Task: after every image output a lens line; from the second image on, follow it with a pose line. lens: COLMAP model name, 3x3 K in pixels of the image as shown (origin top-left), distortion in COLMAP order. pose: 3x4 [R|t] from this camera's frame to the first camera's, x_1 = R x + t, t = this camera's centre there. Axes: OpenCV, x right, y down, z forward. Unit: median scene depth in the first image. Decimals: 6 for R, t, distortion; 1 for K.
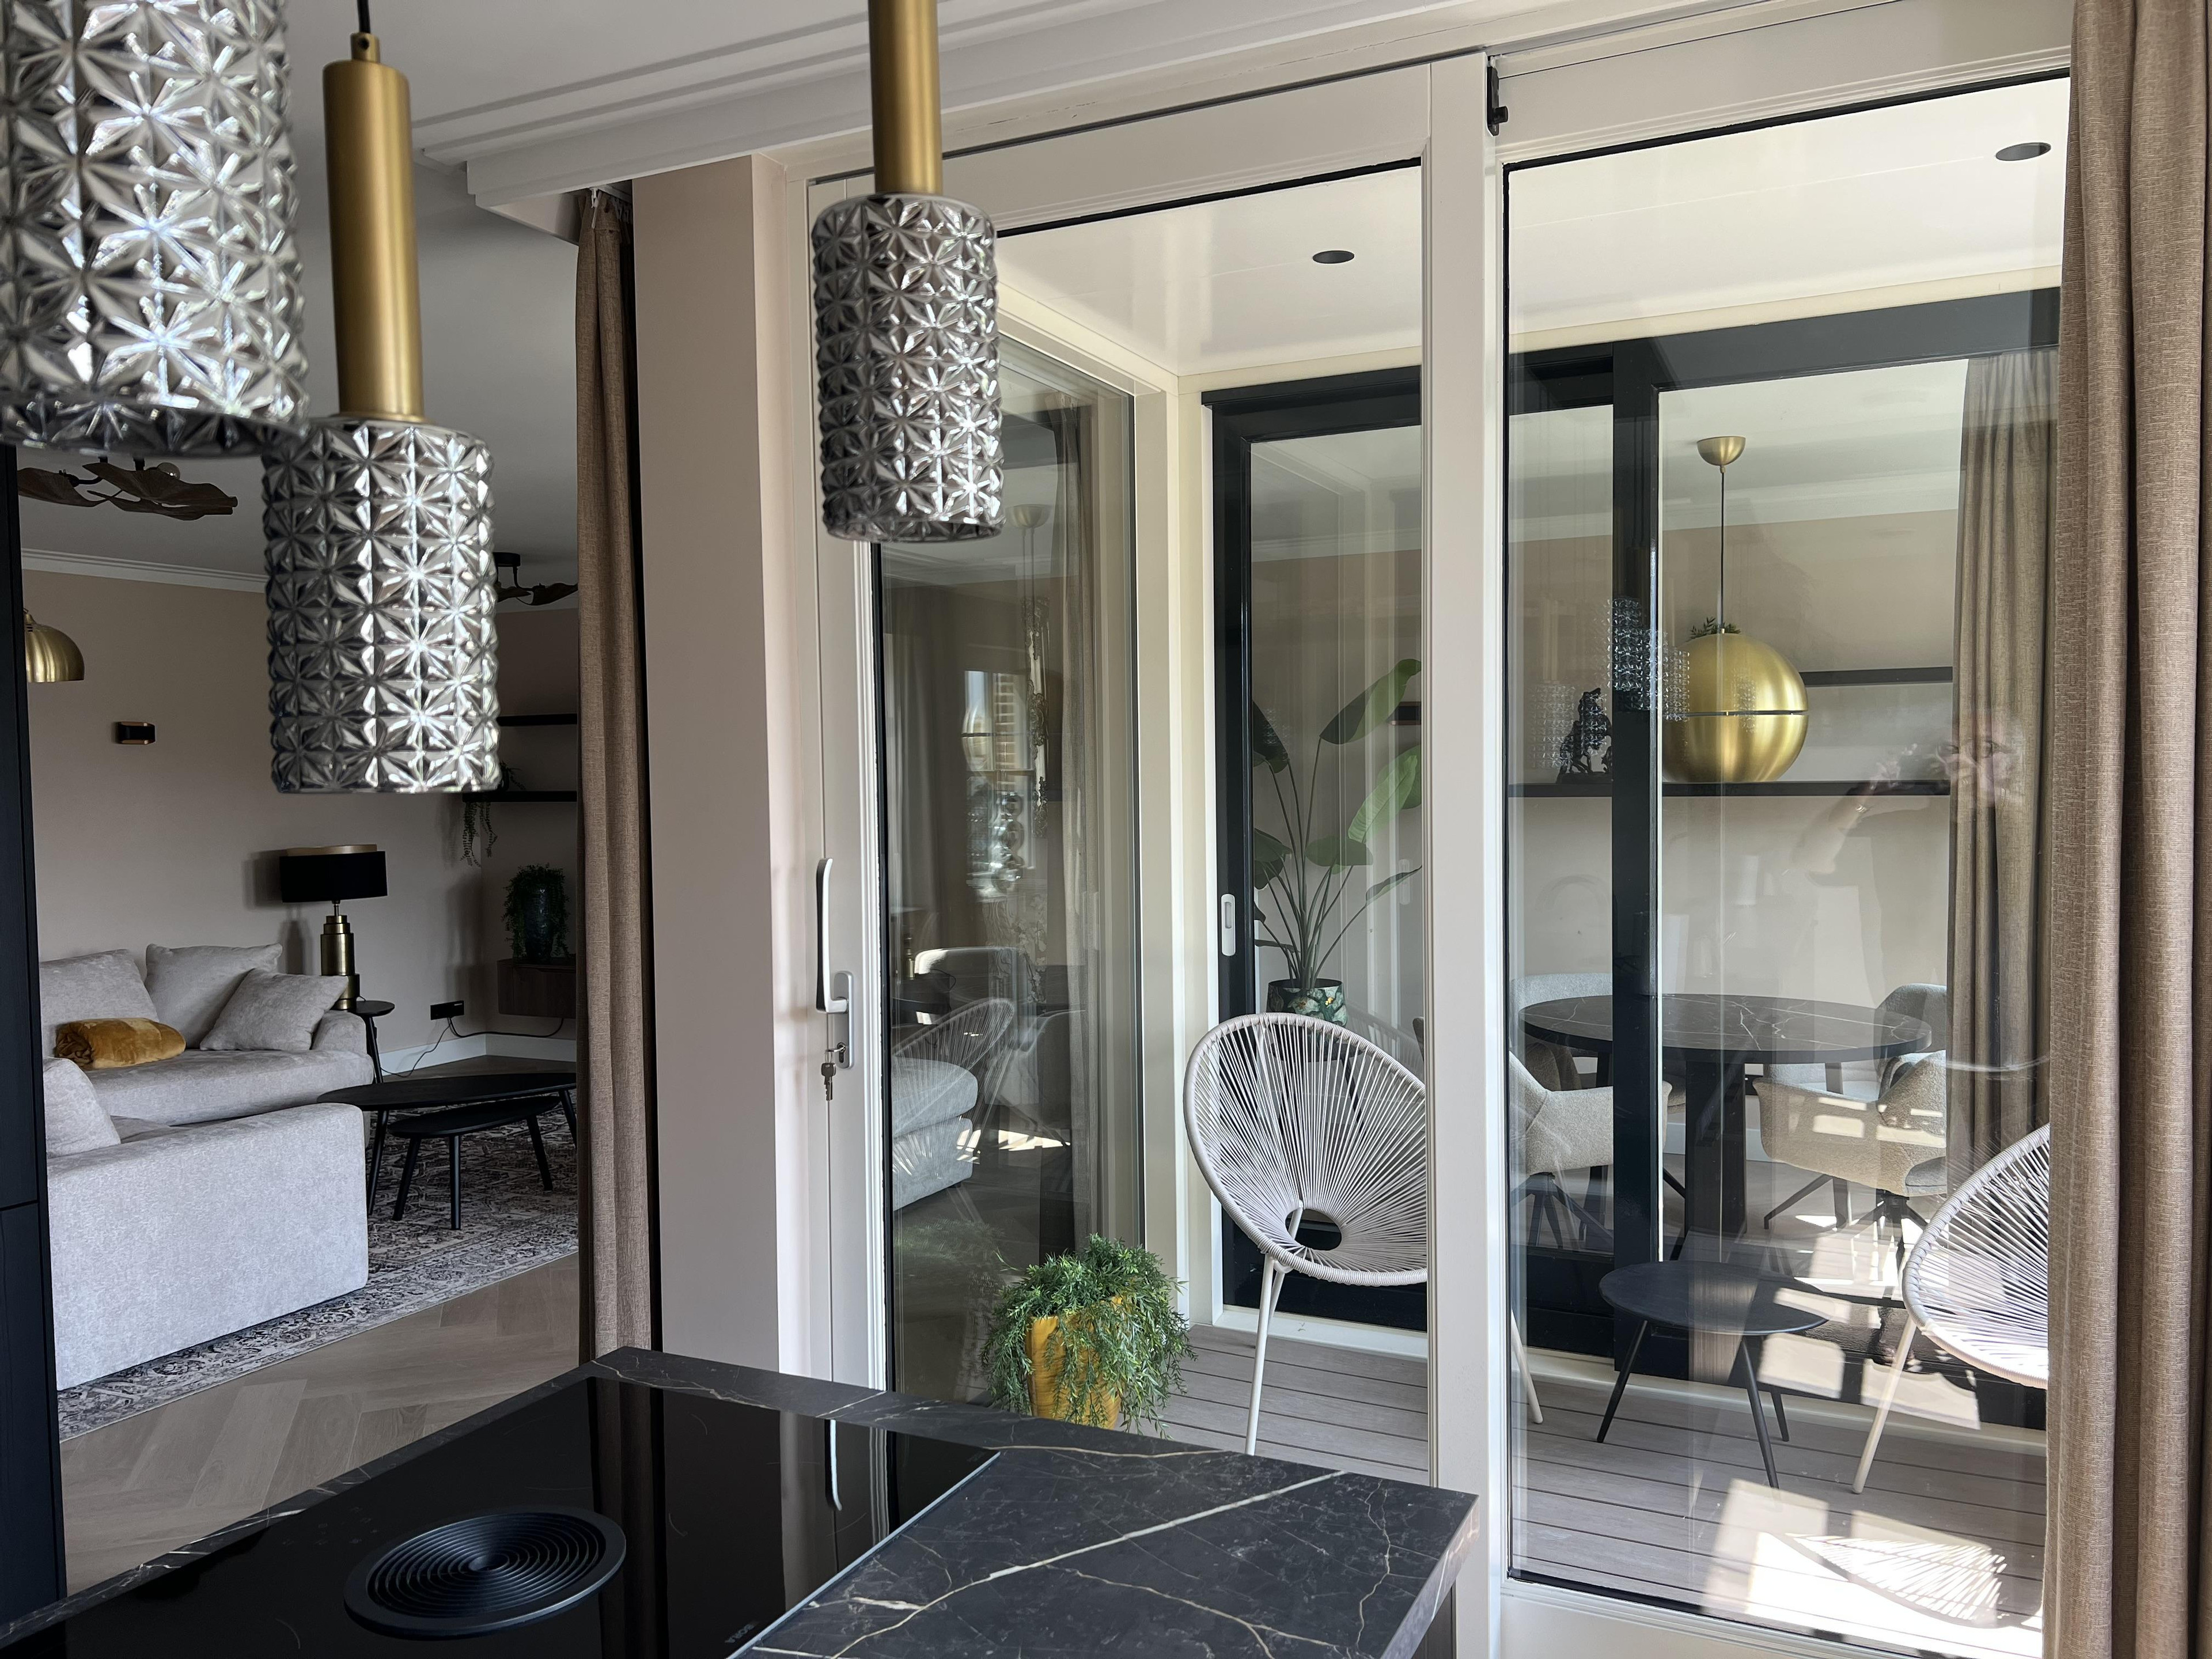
lens RADIAL K [[1660.9, 0, 1095.0], [0, 1660.9, 840.7], [0, 0, 1]] dist [0.050542, -0.056785]
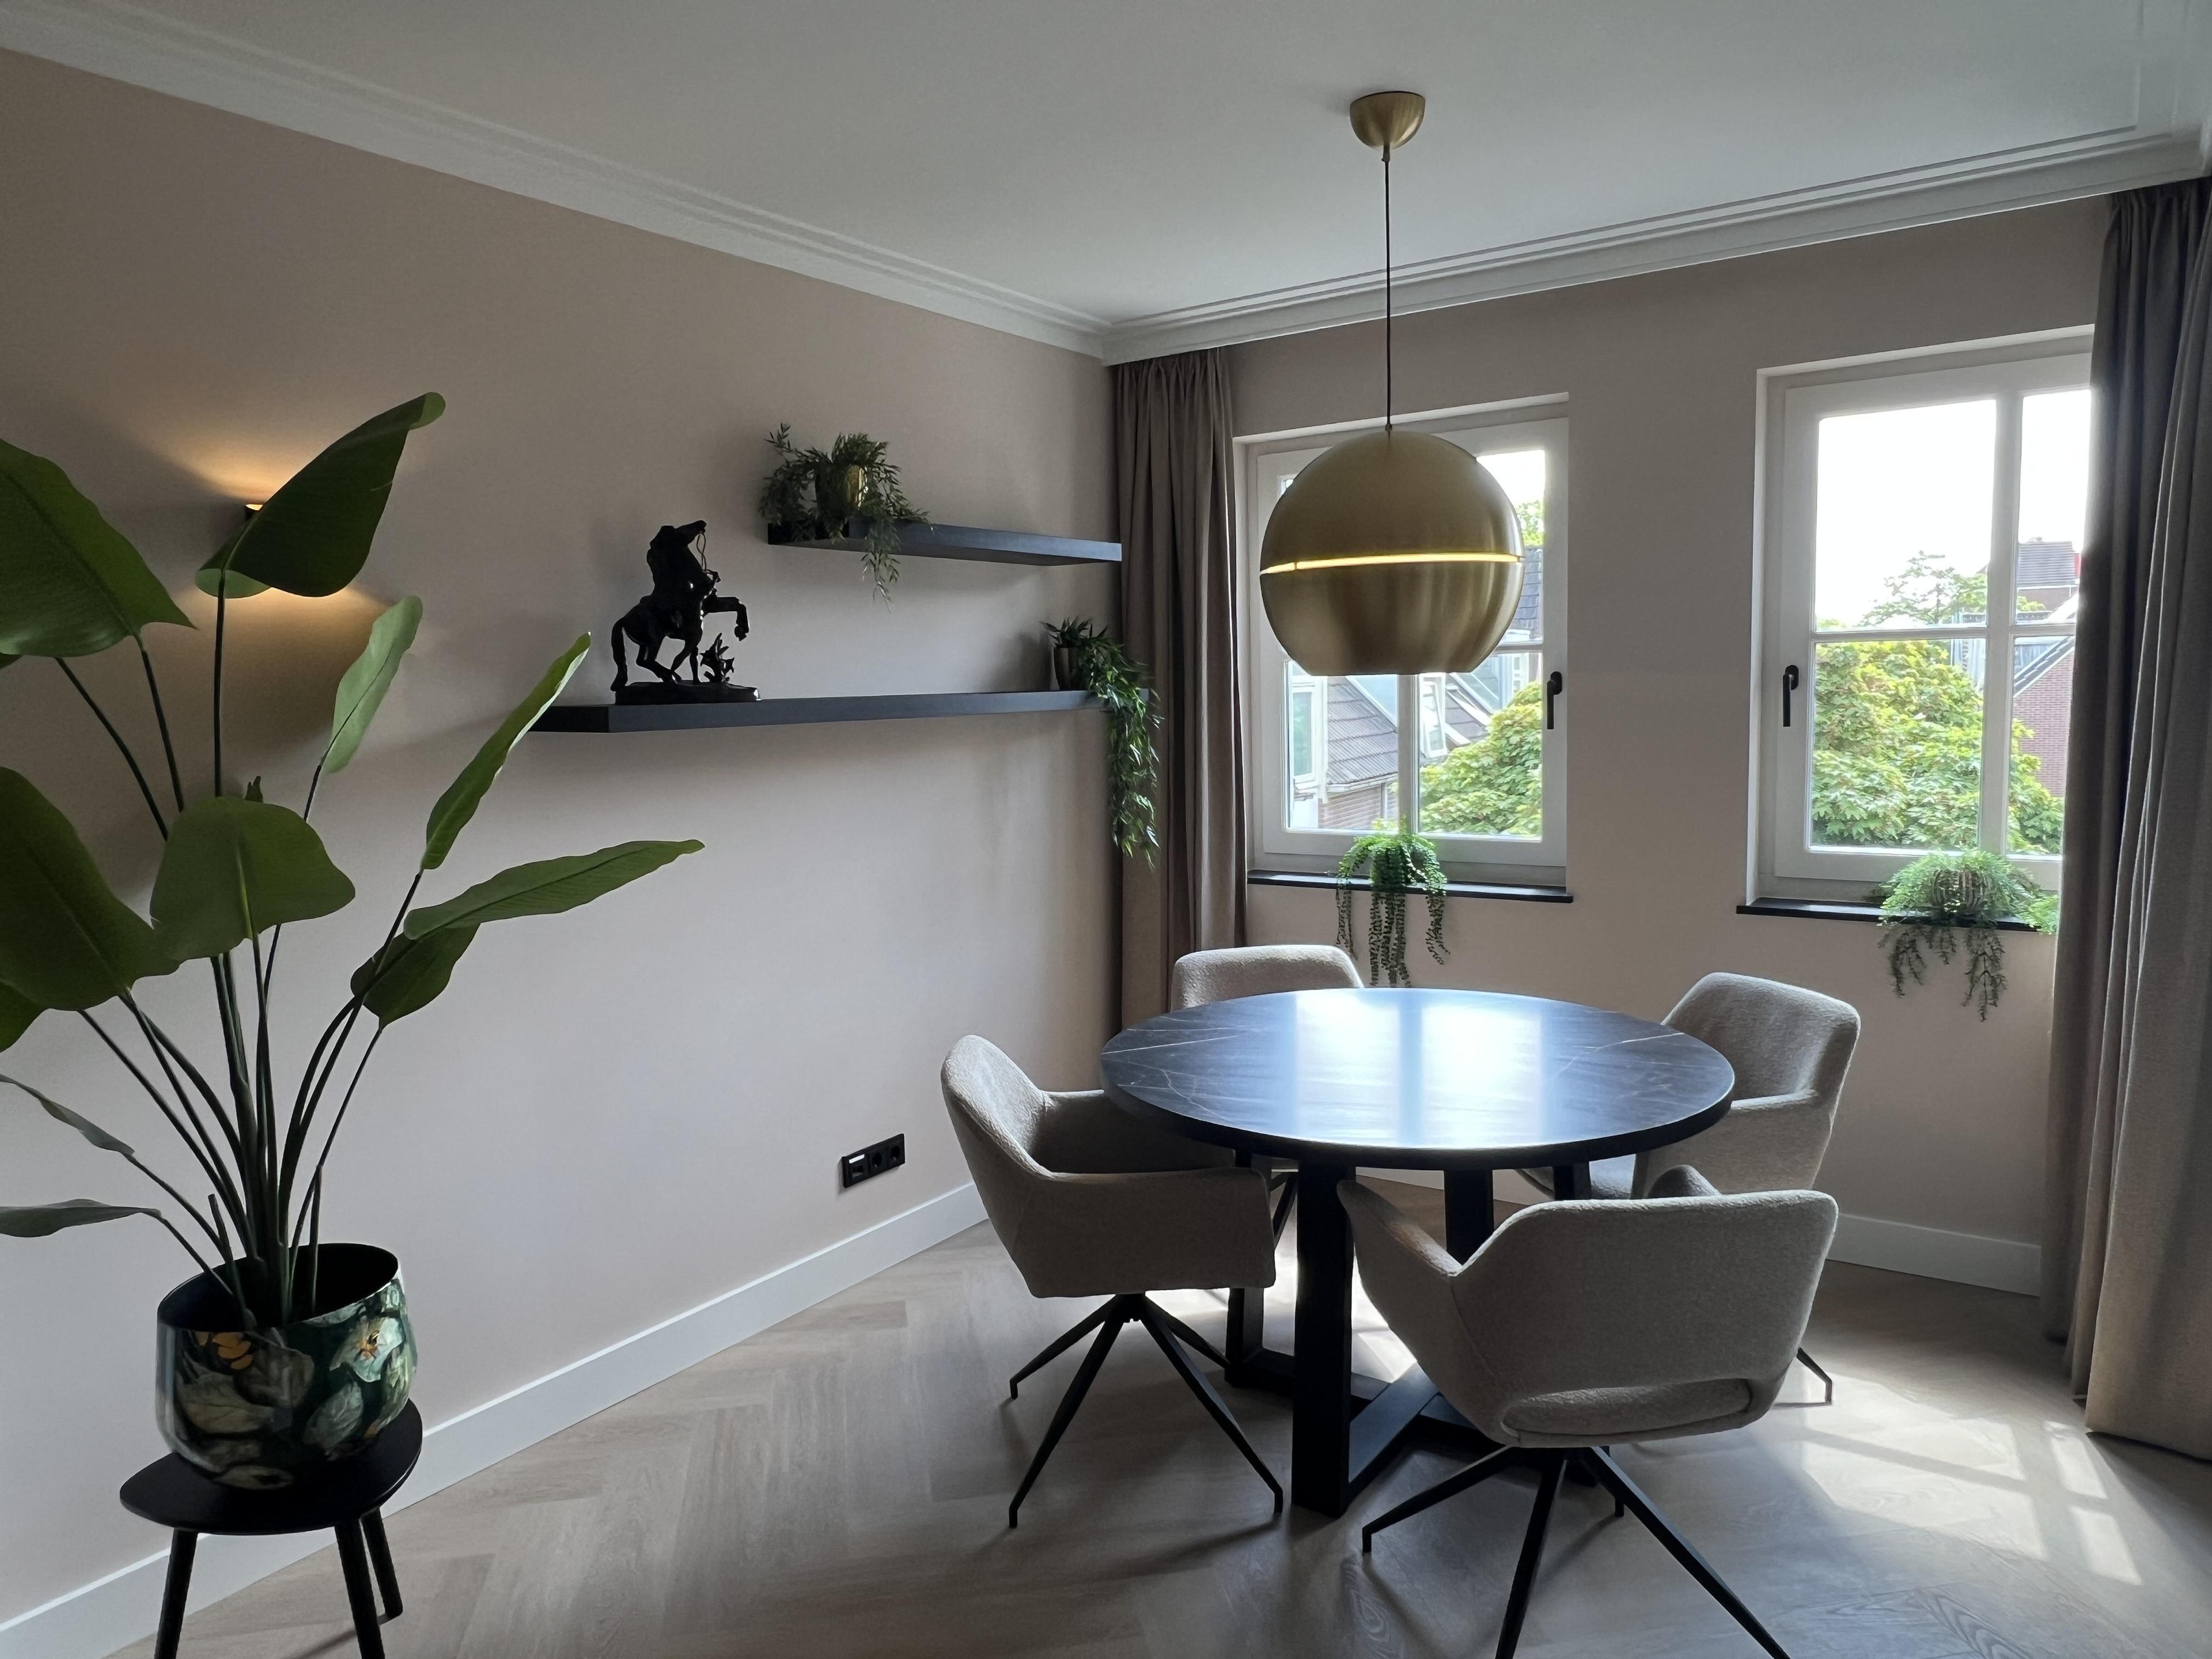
lens RADIAL K [[1495.2, 0, 1092.5], [0, 1495.2, 840.9], [0, 0, 1]] dist [0.003661, 0.001343]
pose [[0.151955, -0.095844, 0.983729, -0.205356], [0.065428, 0.994080, 0.086745, -0.031328], [-0.986219, 0.051182, 0.157326, 1.080573]]
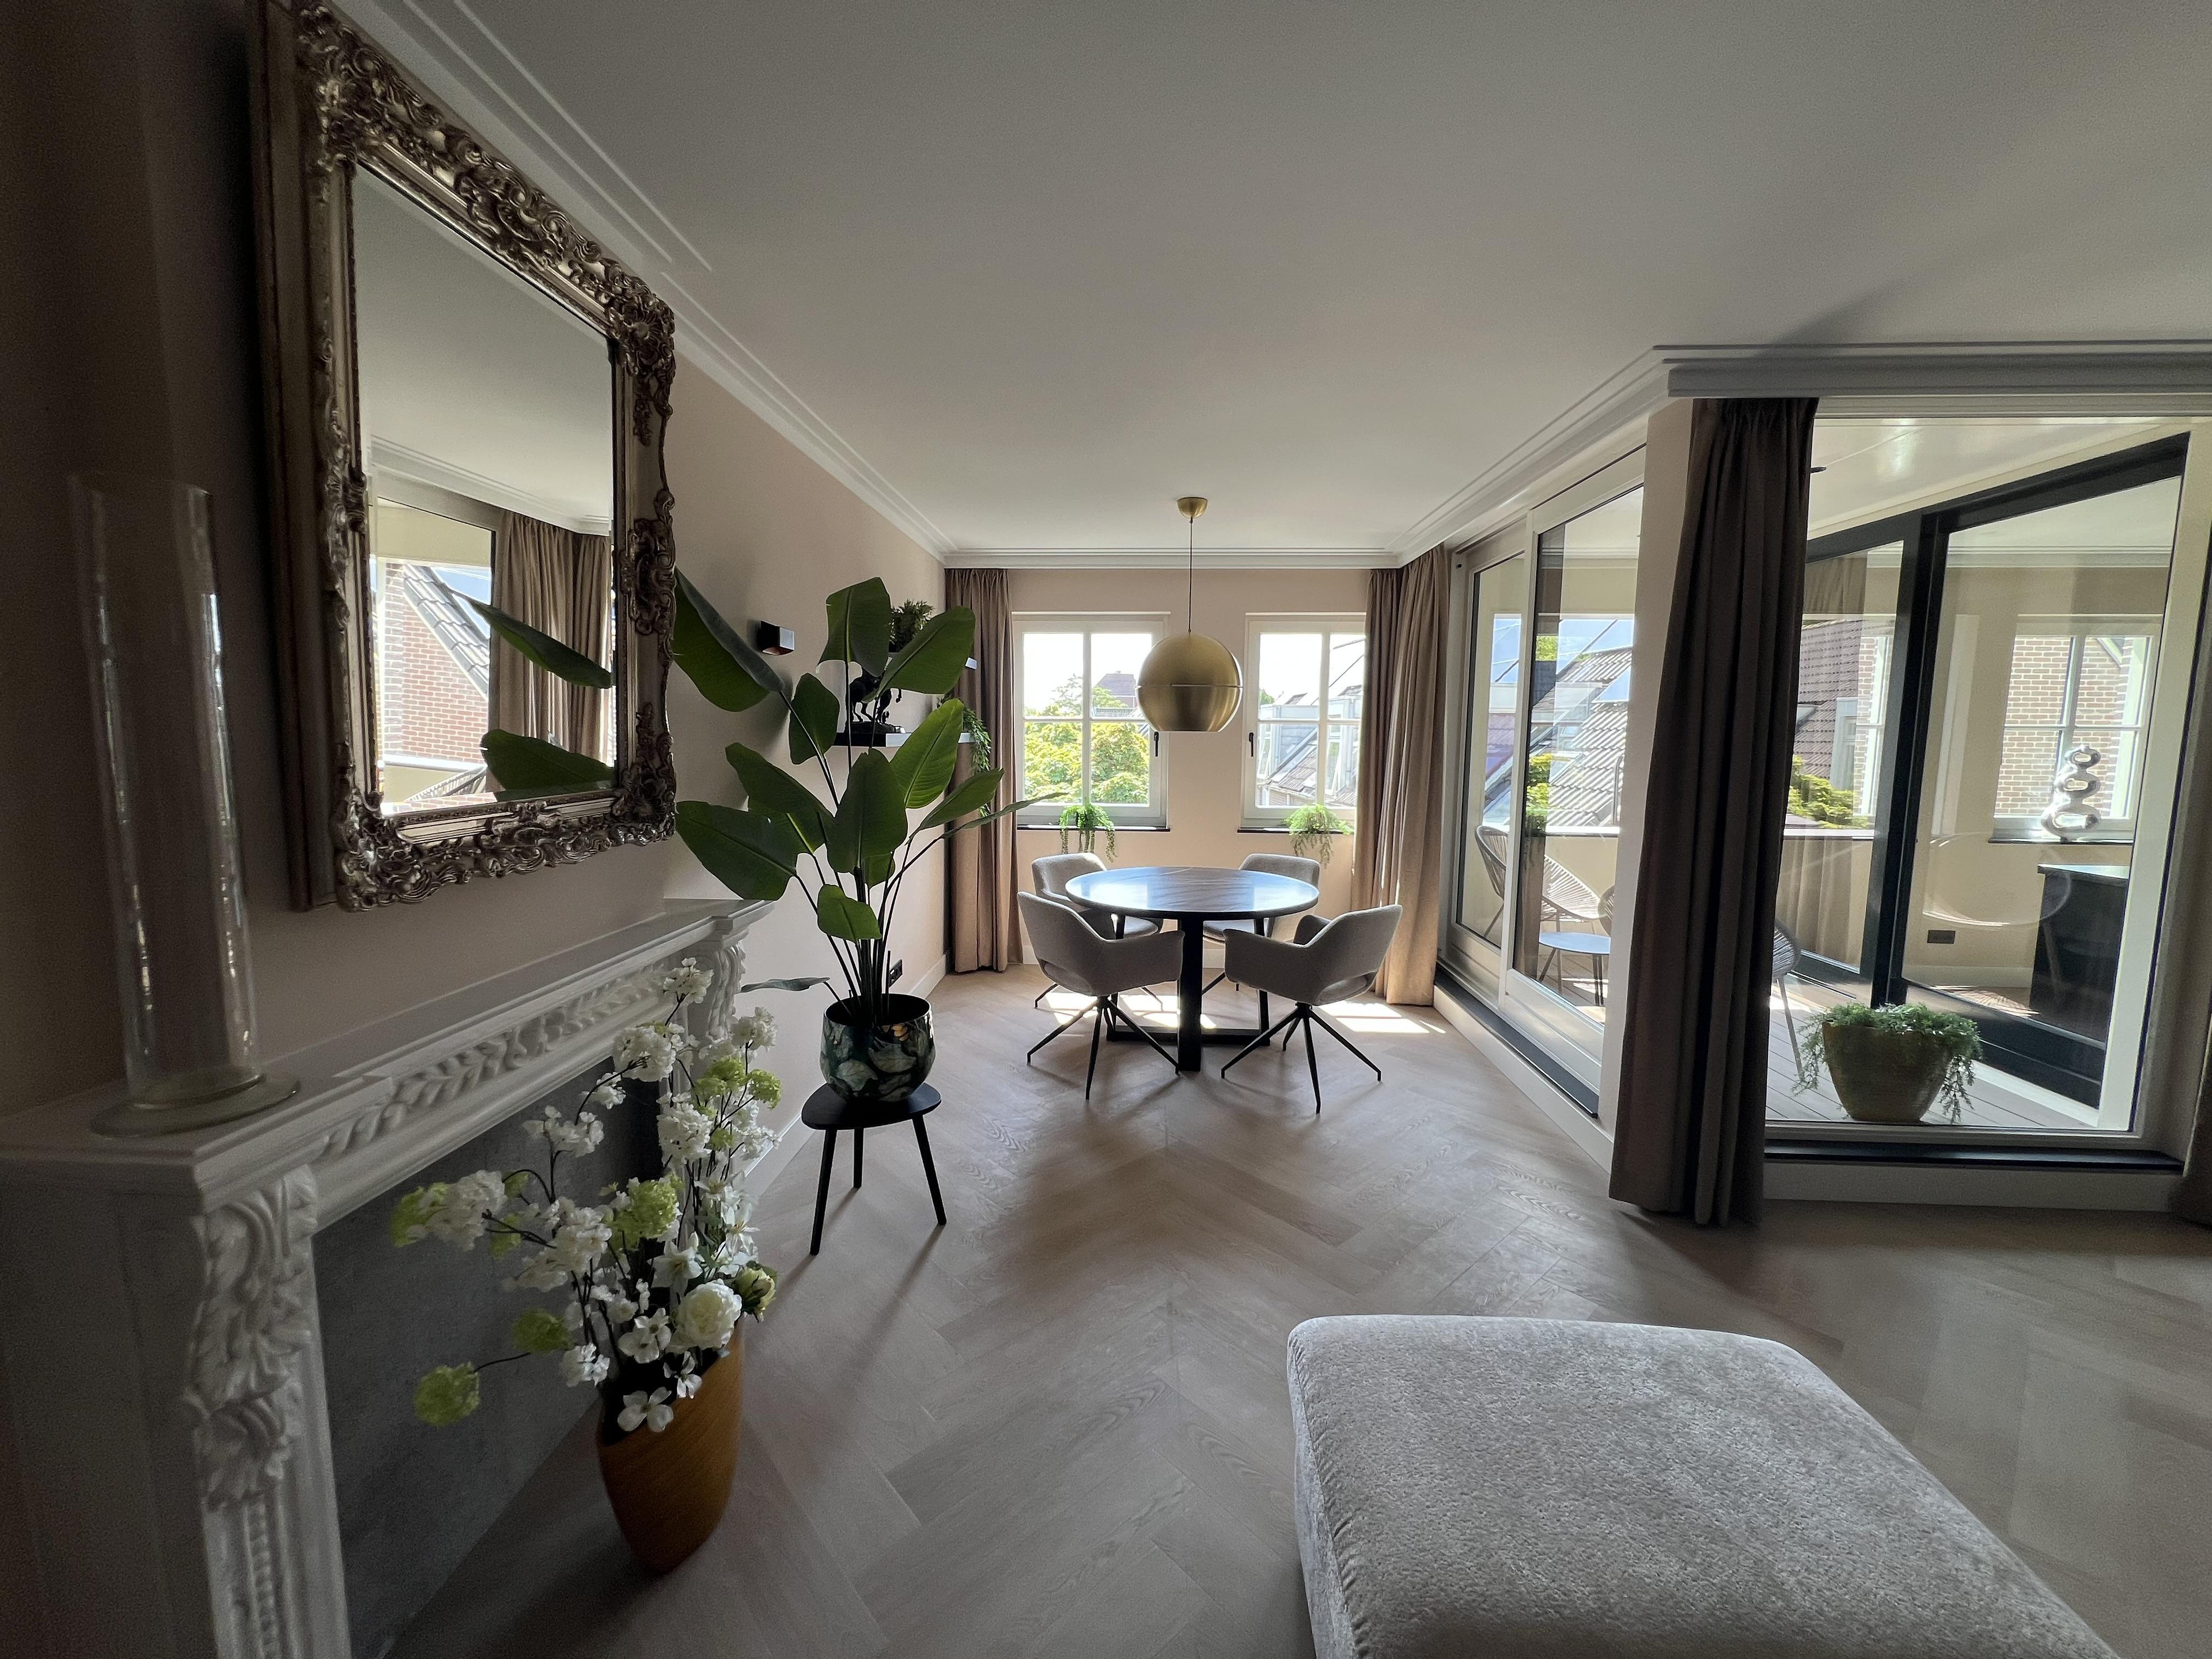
lens RADIAL K [[883.1, 0, 1100.7], [0, 883.1, 825.0], [0, 0, 1]] dist [-0.002763, 0.000535]
pose [[-0.387975, -0.087994, 0.917460, -0.354636], [0.035540, 0.993263, 0.110294, -0.044307], [-0.920984, 0.075398, -0.382234, 1.460208]]
